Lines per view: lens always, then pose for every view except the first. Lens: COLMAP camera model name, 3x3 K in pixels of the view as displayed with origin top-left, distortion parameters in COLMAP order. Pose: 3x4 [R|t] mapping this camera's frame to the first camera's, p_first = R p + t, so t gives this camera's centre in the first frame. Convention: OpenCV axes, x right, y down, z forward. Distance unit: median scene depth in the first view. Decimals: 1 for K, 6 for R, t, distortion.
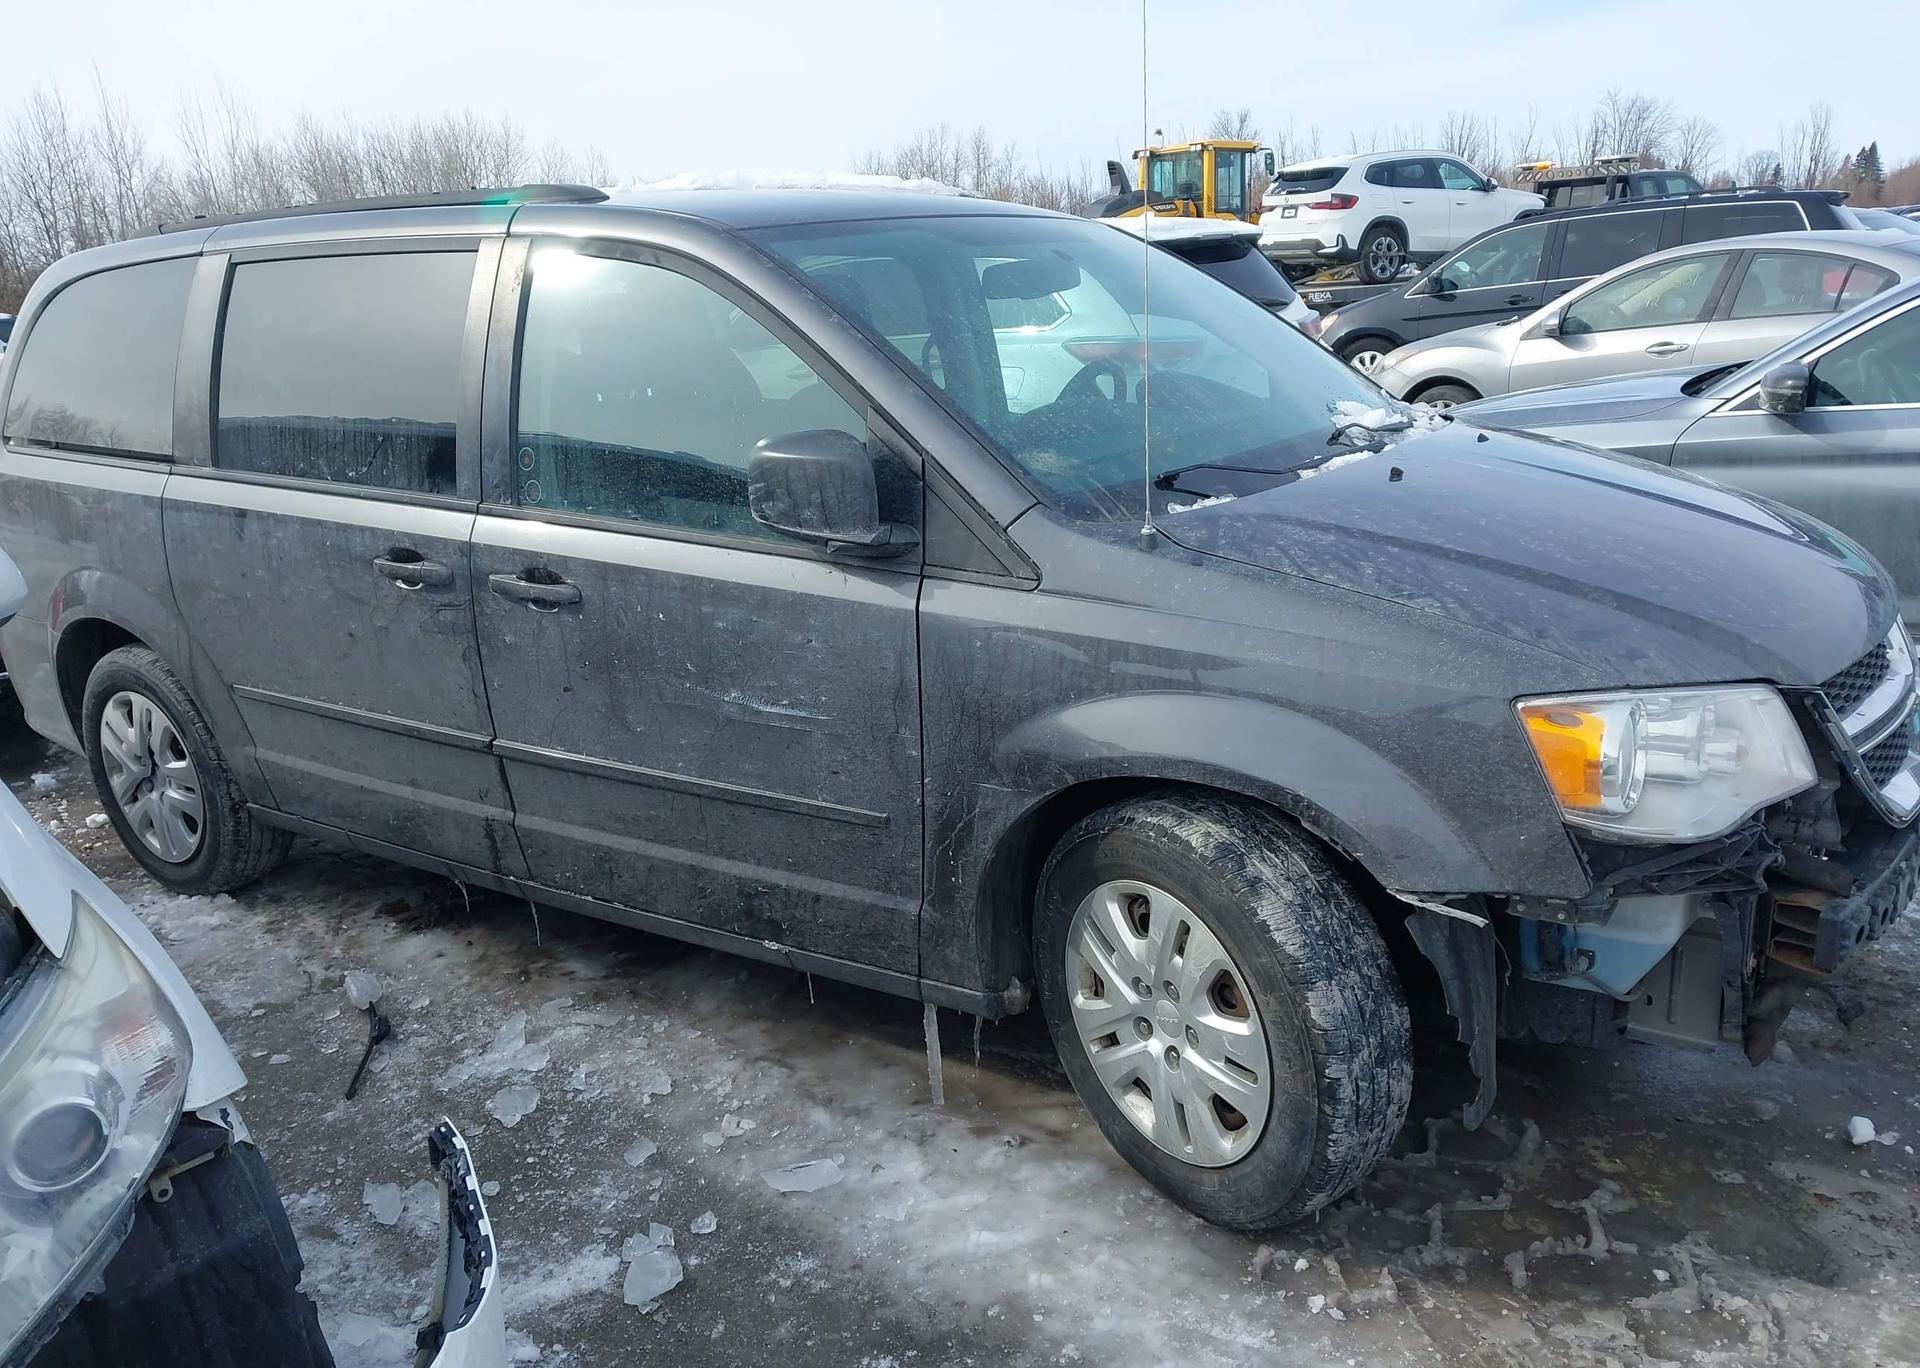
lens RADIAL K [[1561.2, 0, 1001.9], [0, 1561.2, 654.5], [0, 0, 1]] dist [0.031519, -0.029087]
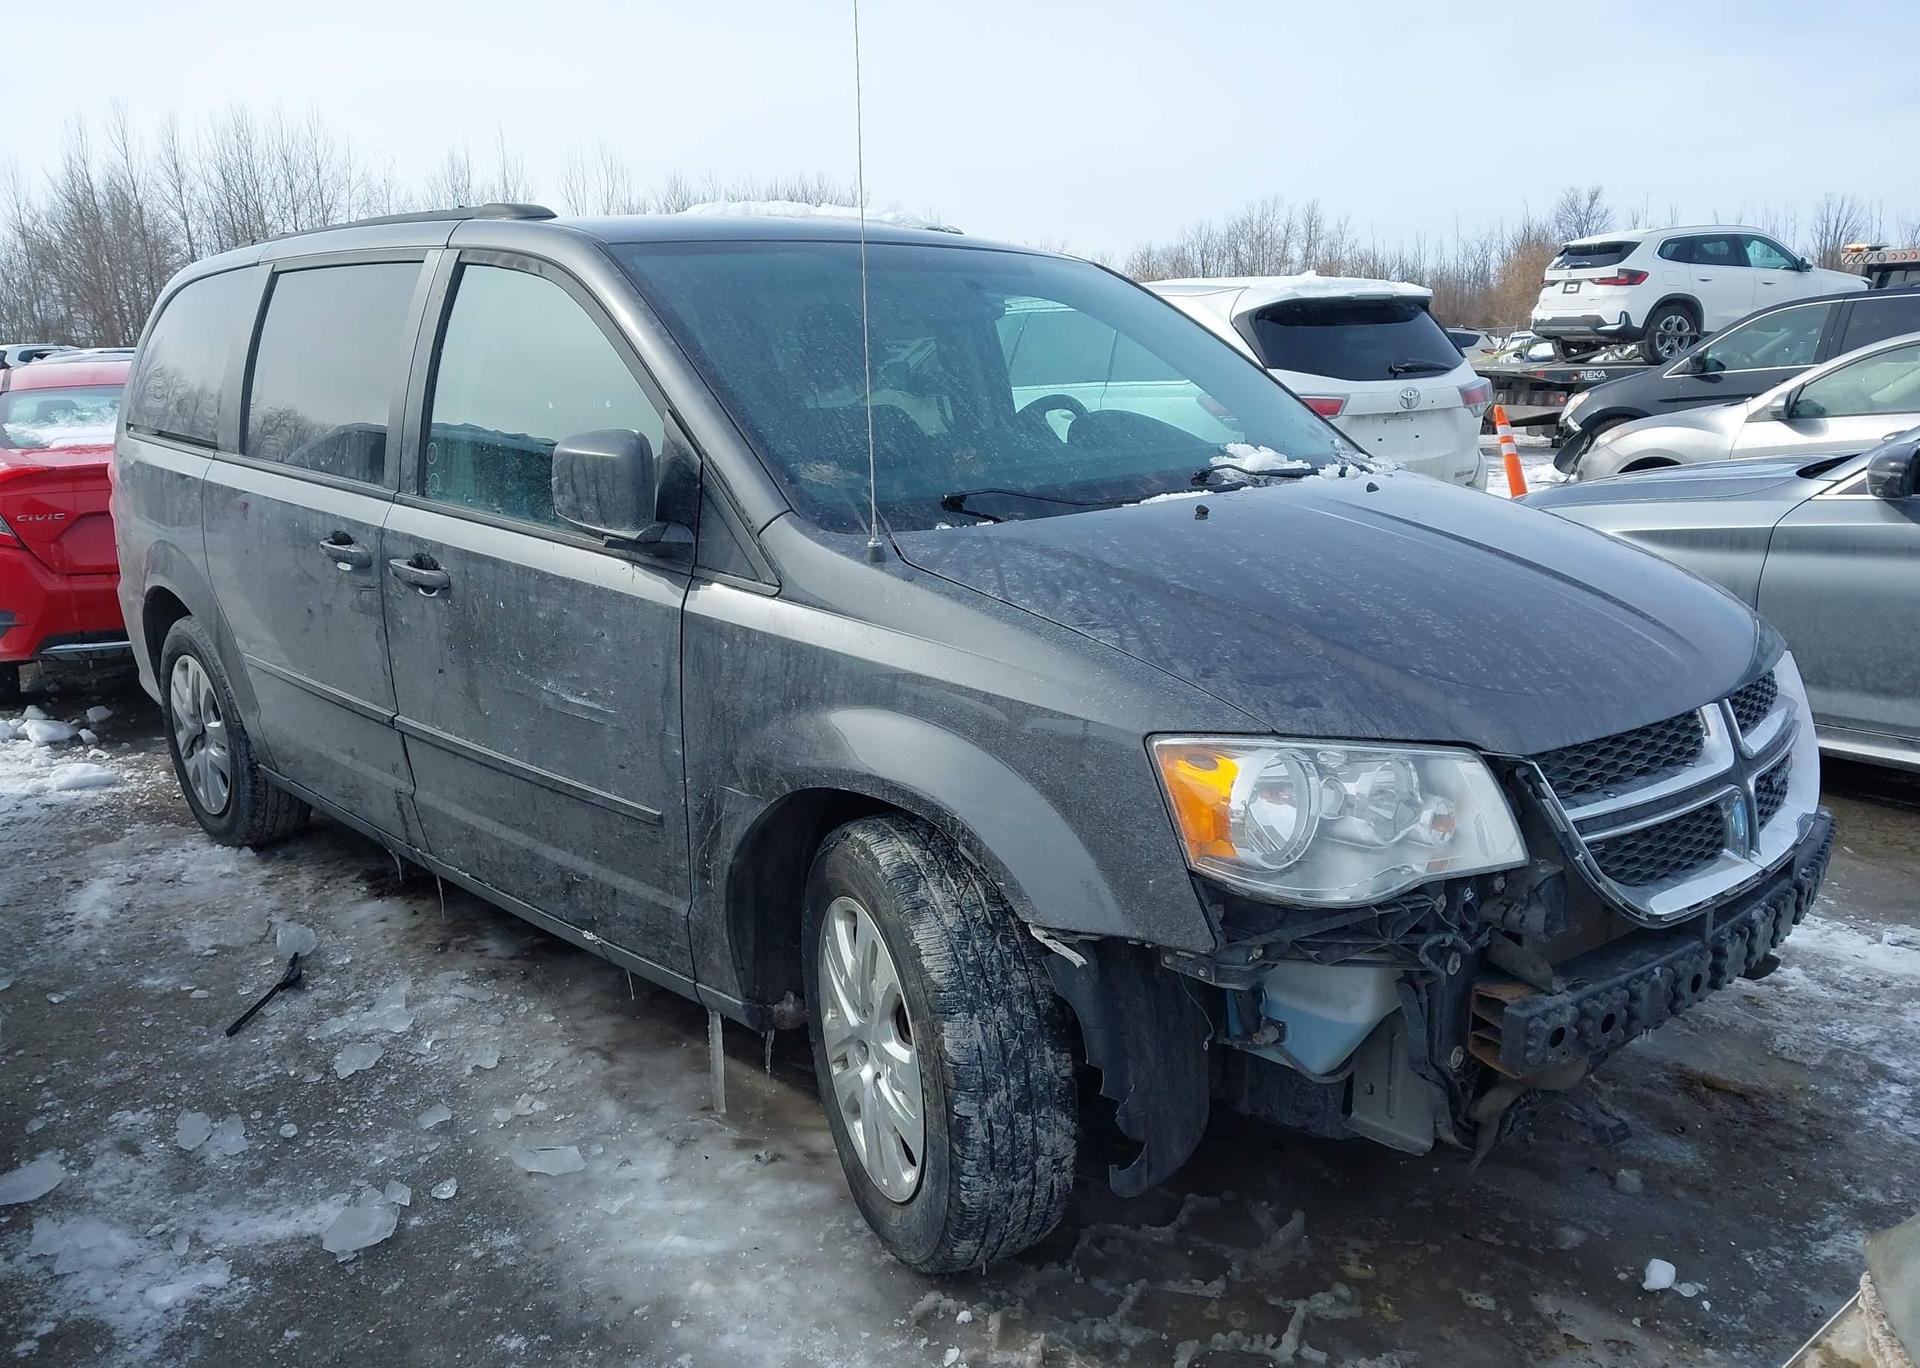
lens RADIAL K [[1561.2, 0, 1007.4], [0, 1561.2, 647.1], [0, 0, 1]] dist [0.031519, -0.029087]
pose [[0.977149, 0.076961, -0.198131, 0.333704], [-0.086040, 0.995581, -0.037616, 0.014556], [0.194360, 0.053804, 0.979453, 0.041222]]
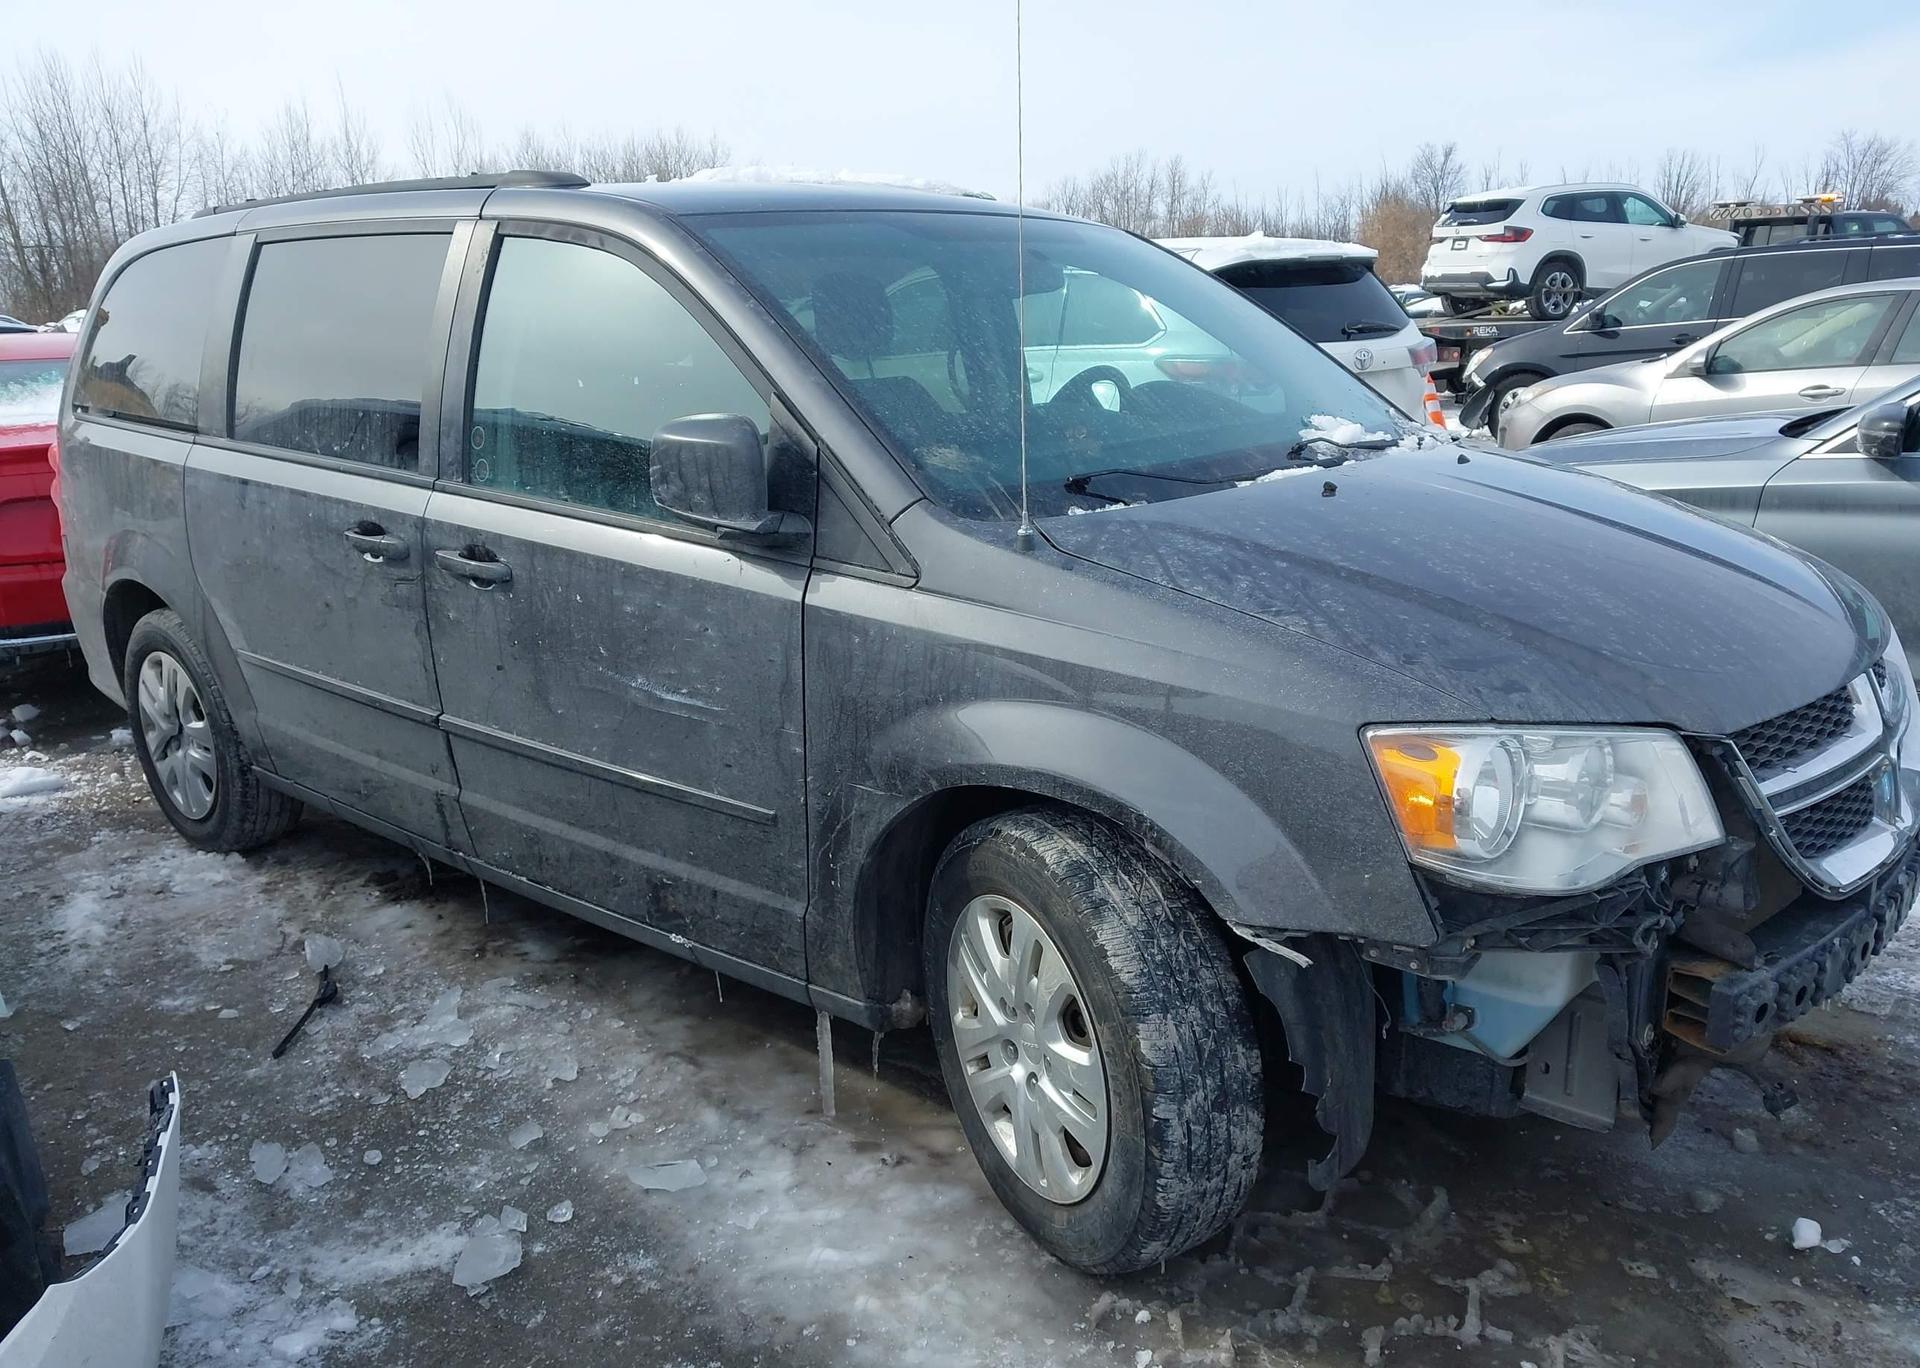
lens RADIAL K [[1561.2, 0, 1003.1], [0, 1561.2, 654.9], [0, 0, 1]] dist [0.031519, -0.029087]
pose [[0.991897, 0.057284, -0.113398, 0.170692], [-0.059096, 0.998172, -0.012683, 0.008534], [0.112464, 0.019282, 0.993469, 0.042029]]
